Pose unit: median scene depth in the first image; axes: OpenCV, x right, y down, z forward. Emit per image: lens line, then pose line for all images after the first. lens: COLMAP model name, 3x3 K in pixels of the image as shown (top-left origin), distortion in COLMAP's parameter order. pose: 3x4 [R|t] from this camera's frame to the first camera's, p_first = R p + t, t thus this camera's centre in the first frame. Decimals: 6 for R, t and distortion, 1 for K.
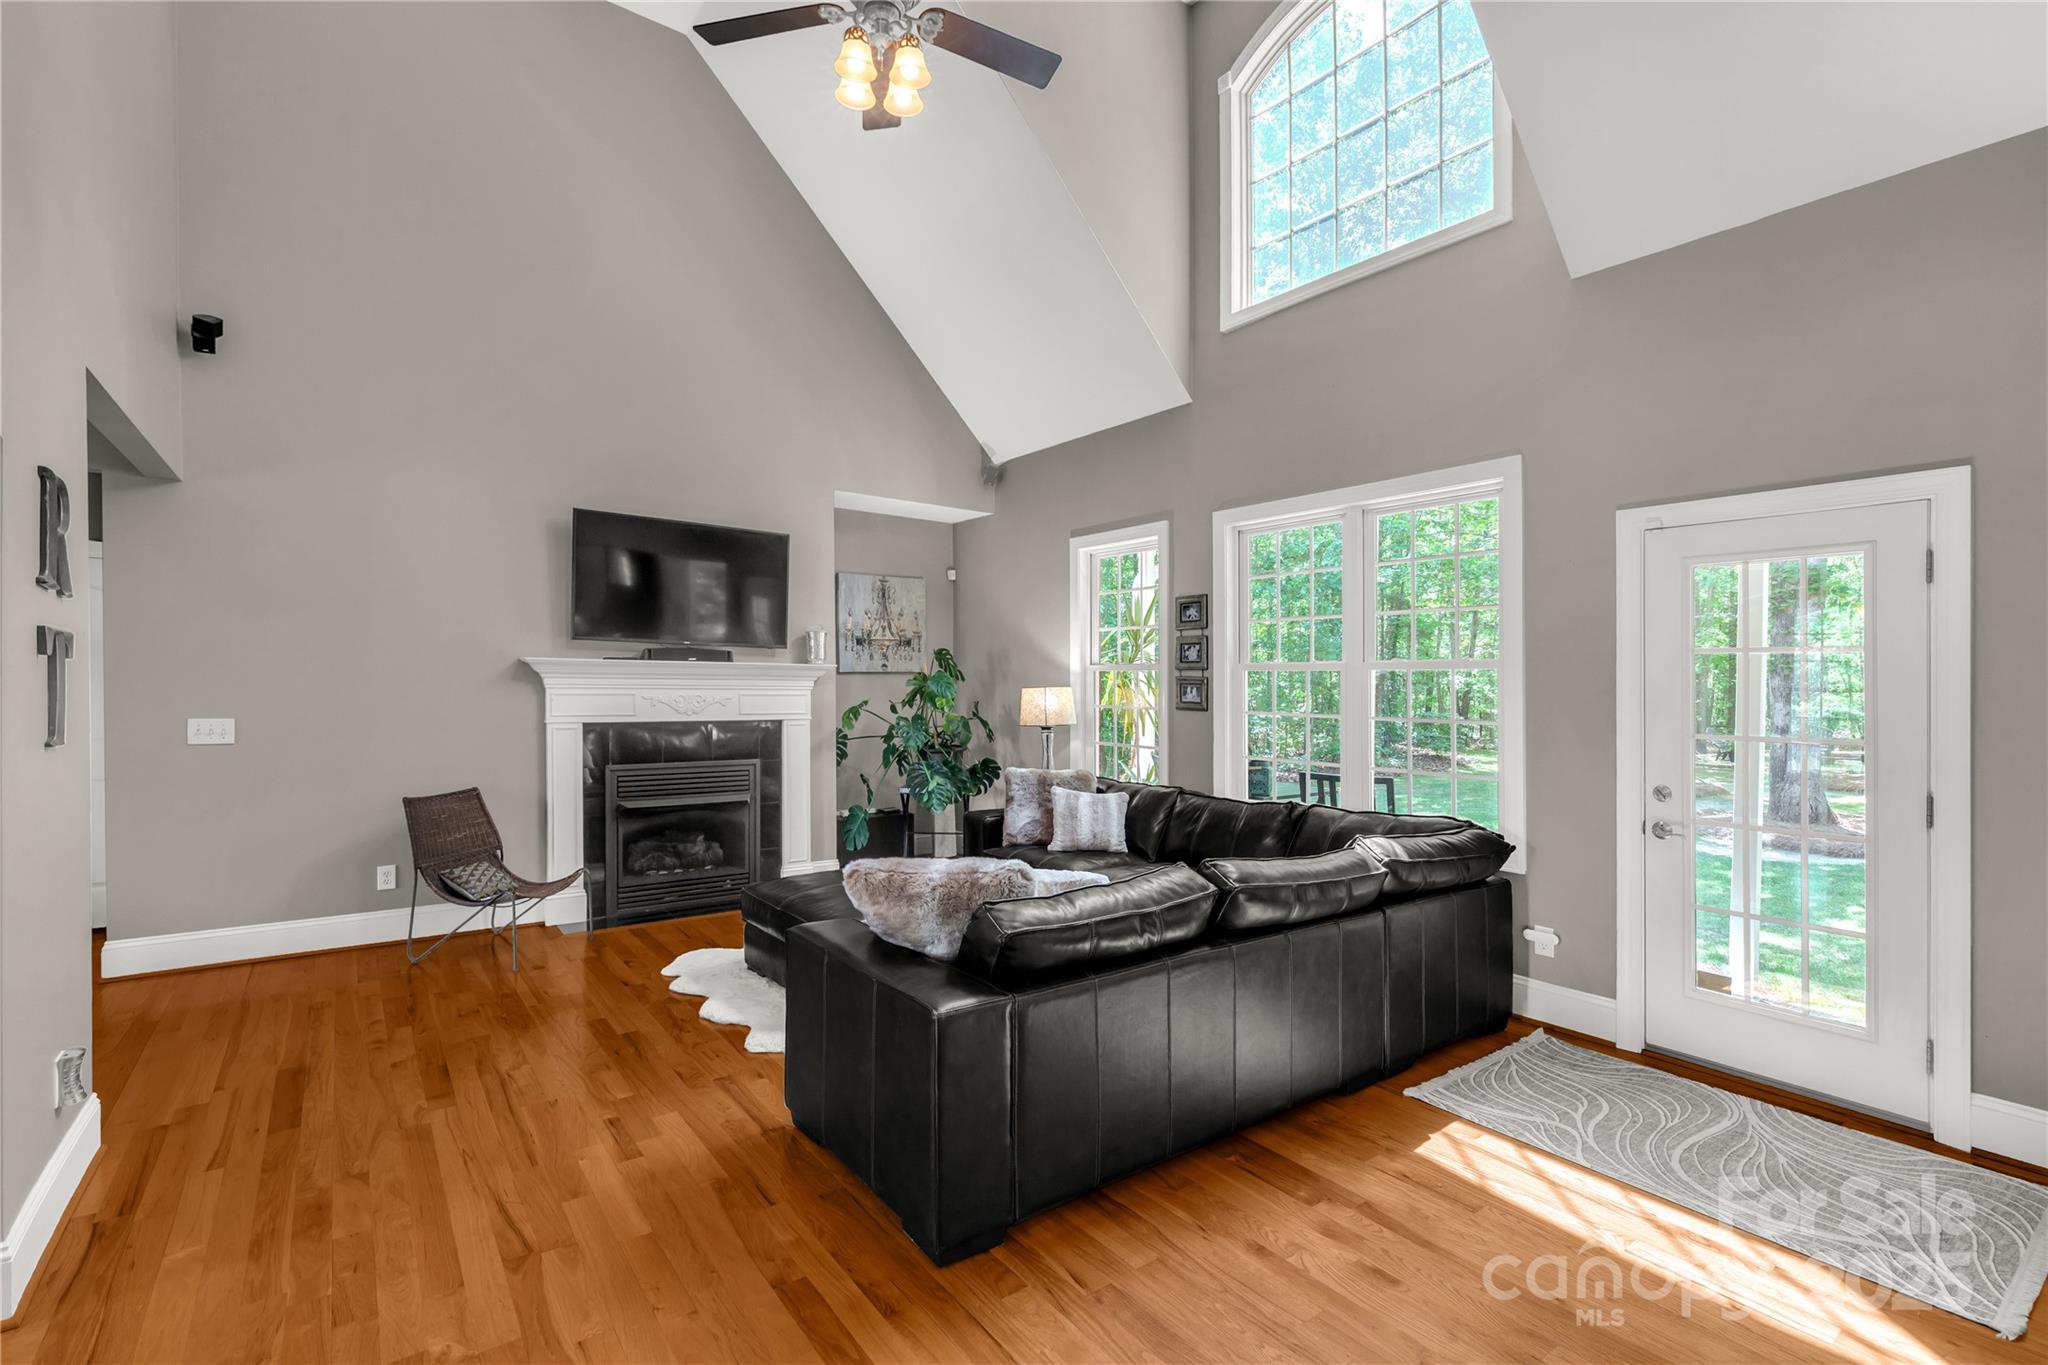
lens RADIAL K [[920.1, 0, 1015.8], [0, 920.1, 698.7], [0, 0, 1]] dist [0.004646, -0.000618]
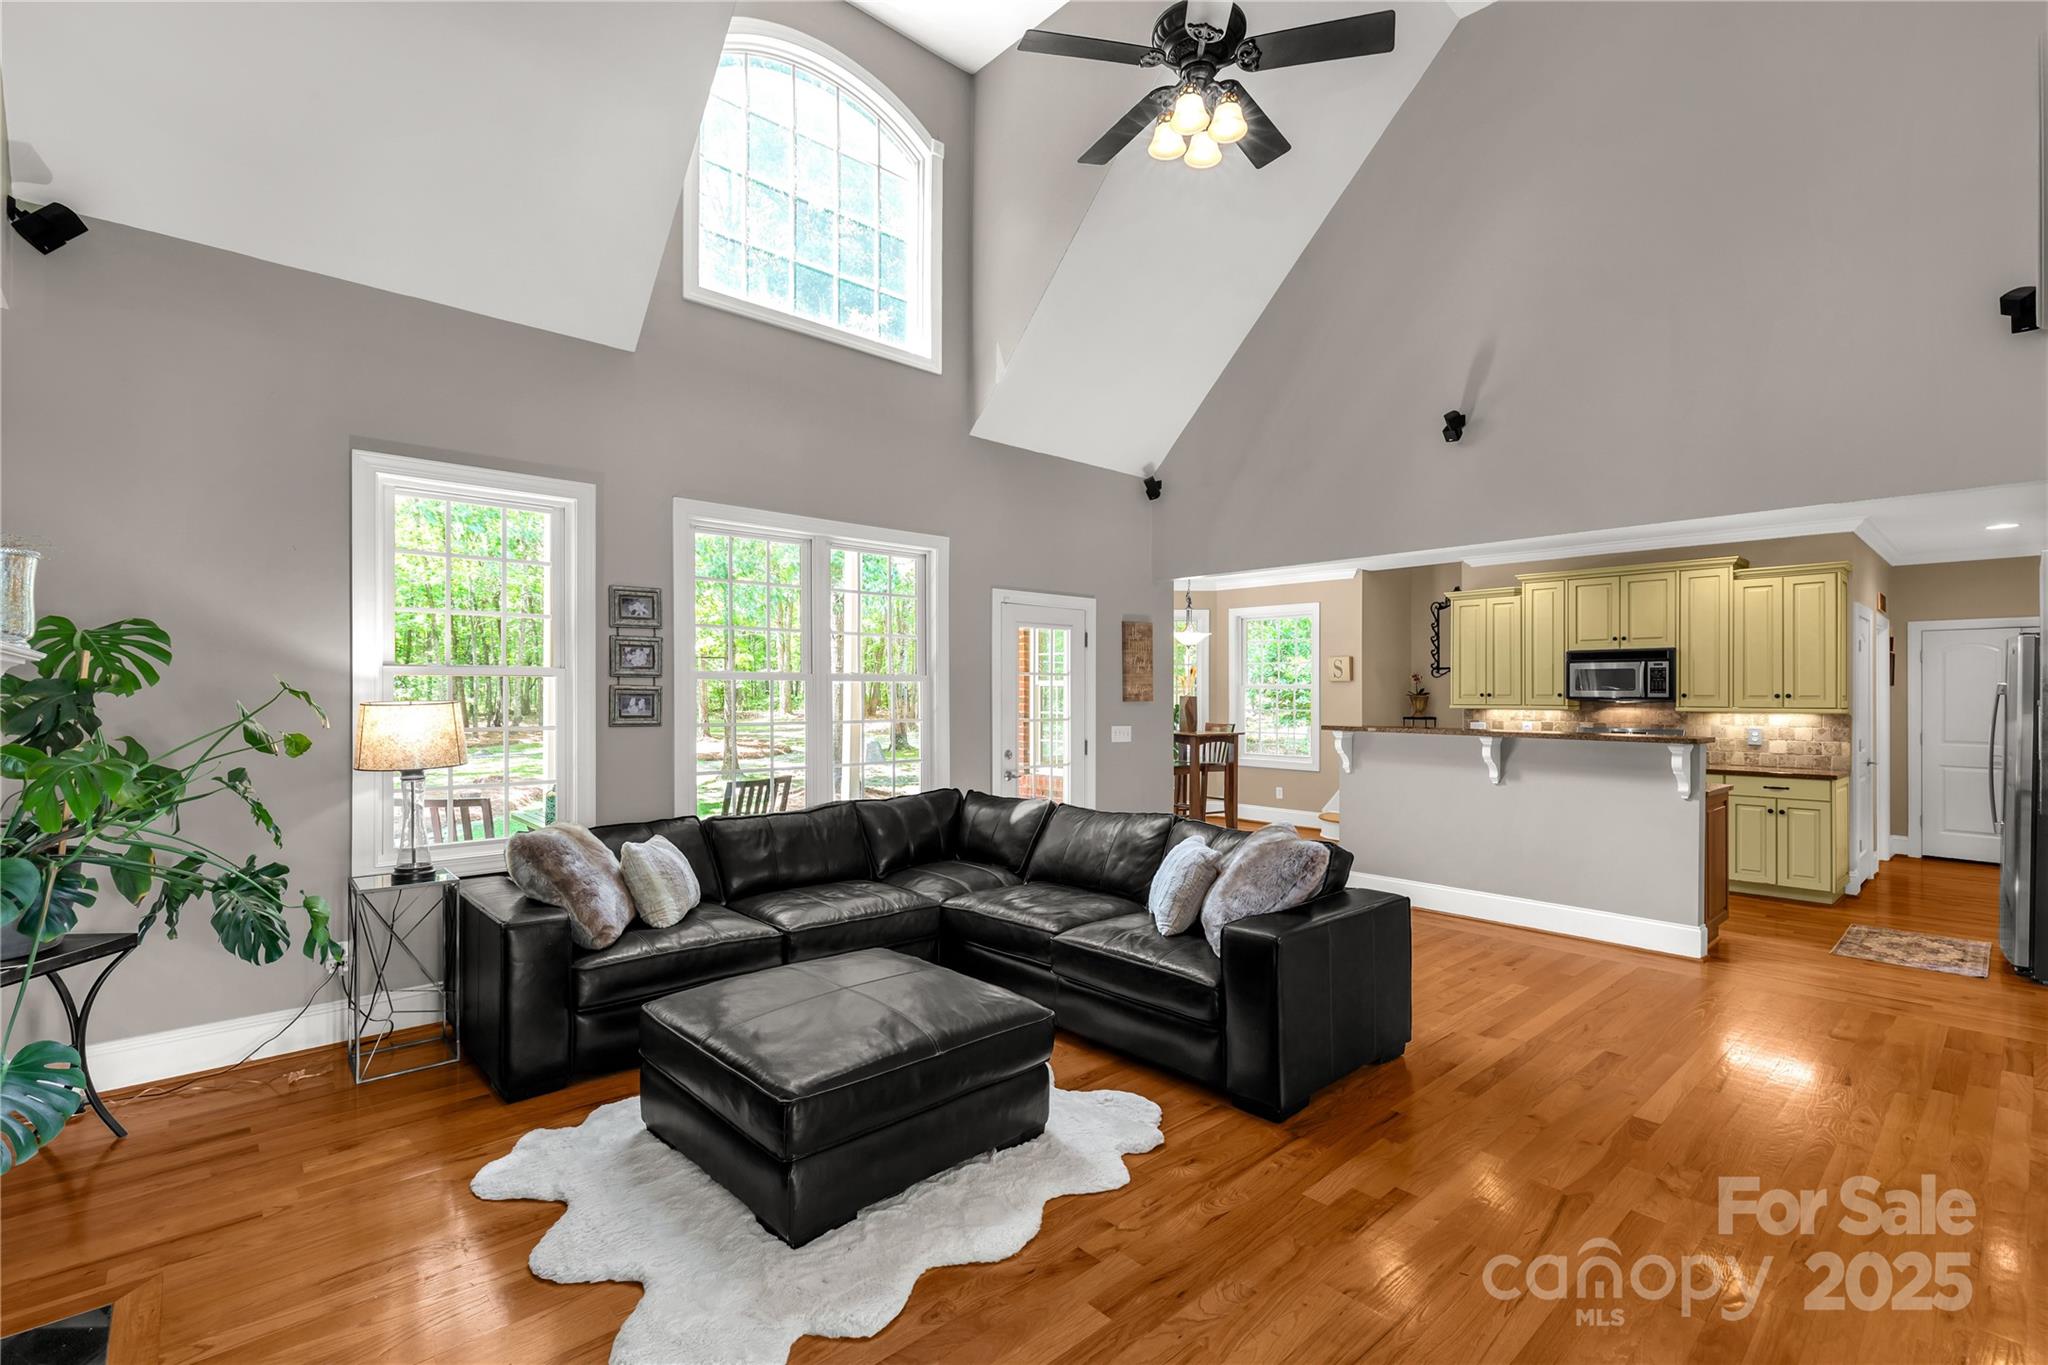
lens RADIAL K [[920.1, 0, 1019.5], [0, 920.1, 687.9], [0, 0, 1]] dist [0.004646, -0.000618]
pose [[-0.099835, -0.006170, 0.994985, -0.693554], [0.013990, 0.999873, 0.007604, -0.024639], [-0.994906, 0.014679, -0.099736, 0.771899]]
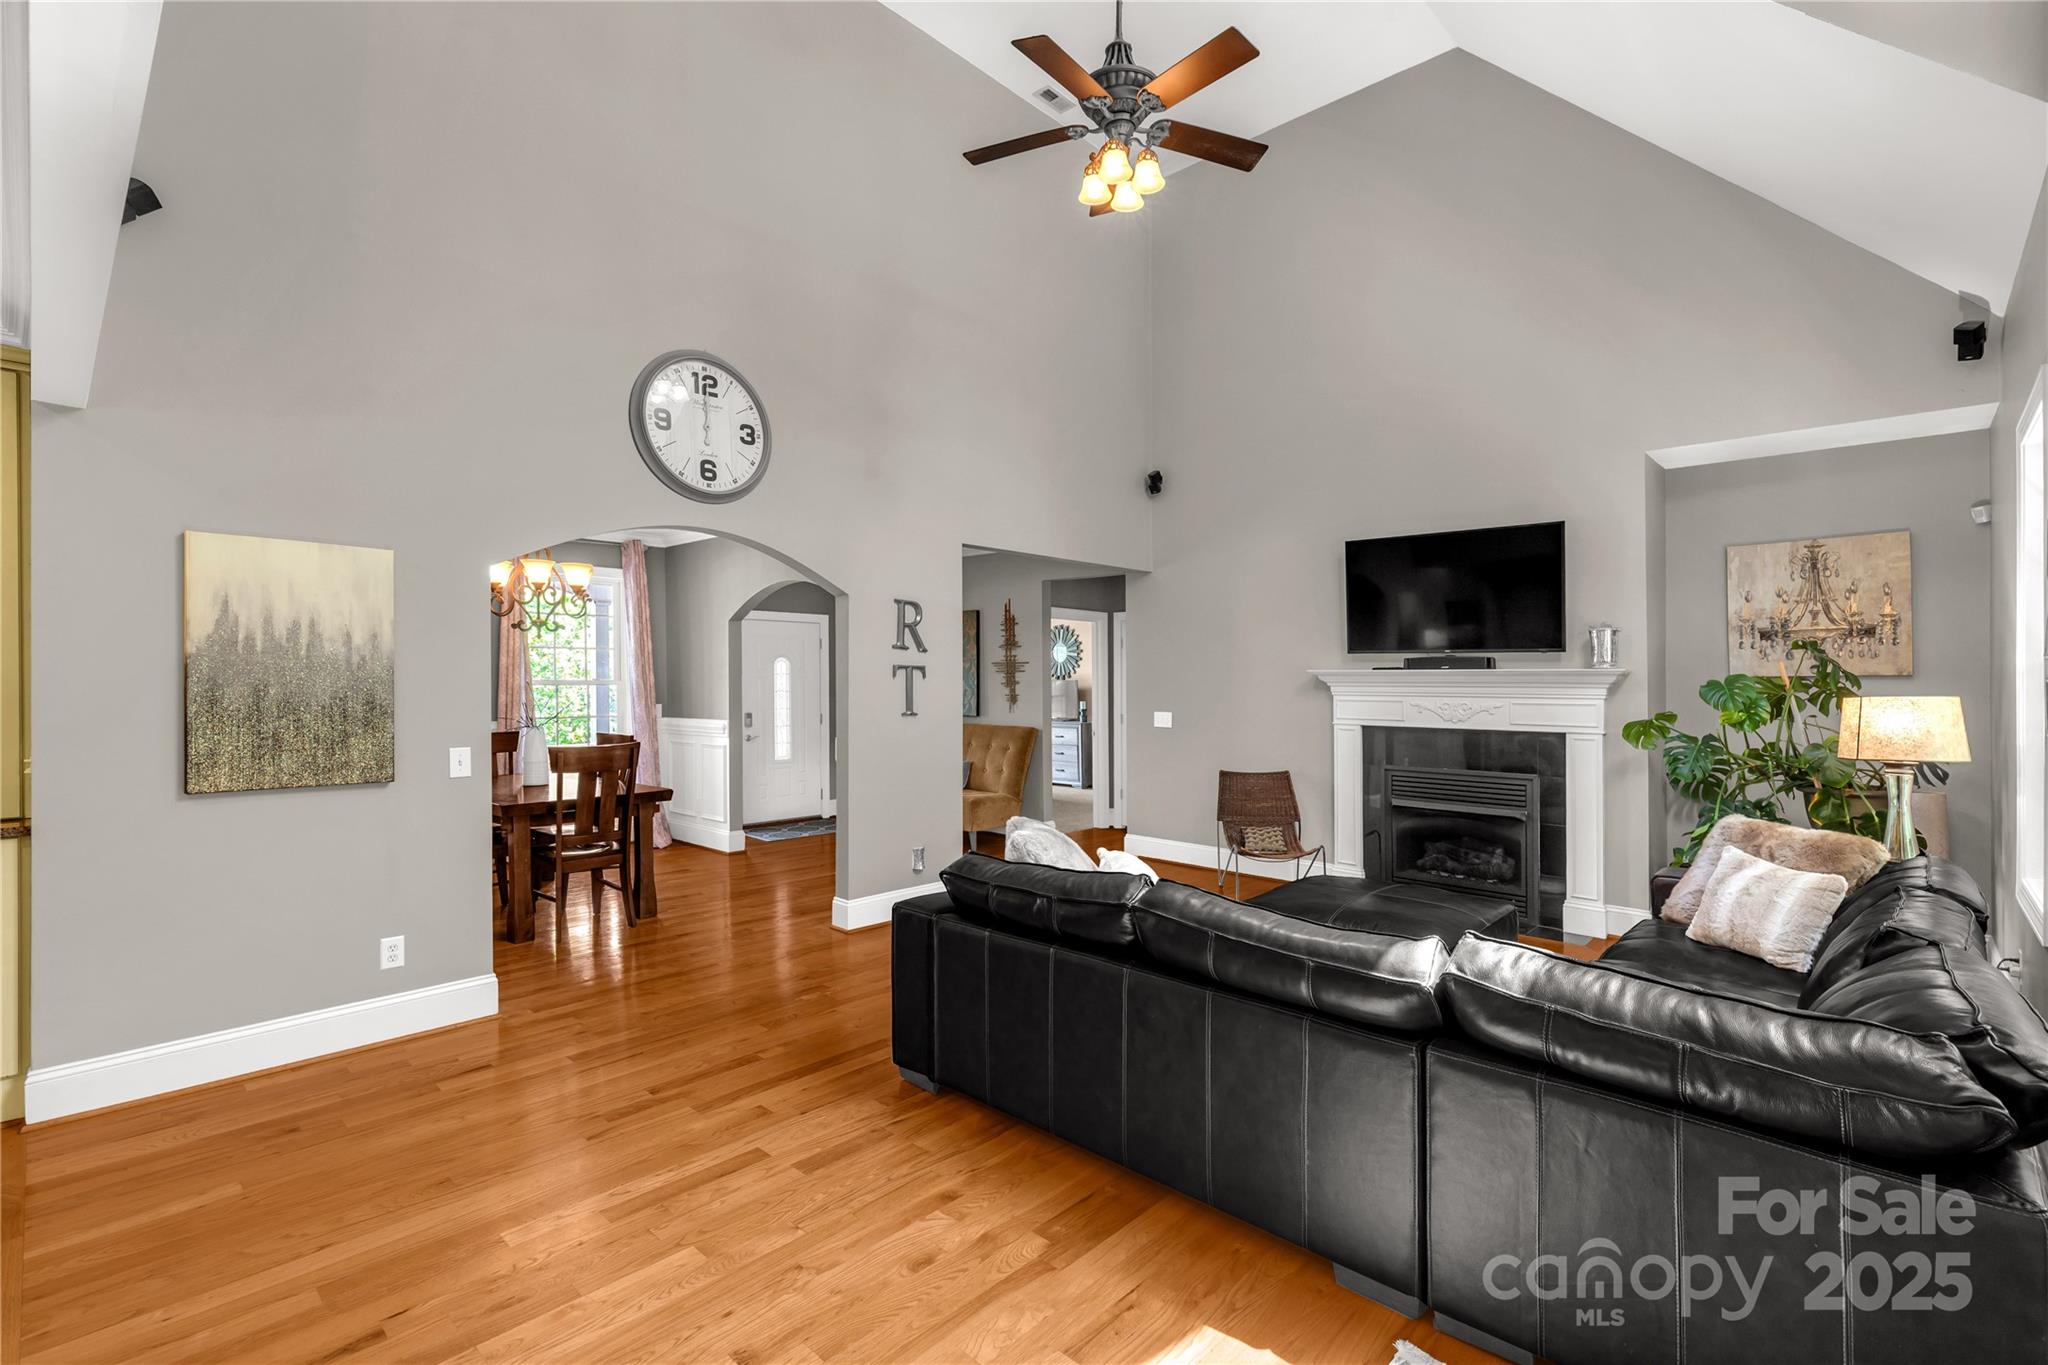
lens RADIAL K [[920.1, 0, 1023.4], [0, 920.1, 682.8], [0, 0, 1]] dist [0.004646, -0.000618]
pose [[0.182064, -0.010982, -0.983225, 0.596676], [-0.021096, 0.999664, -0.015072, -0.000331], [0.983060, 0.023486, 0.181771, 0.381029]]
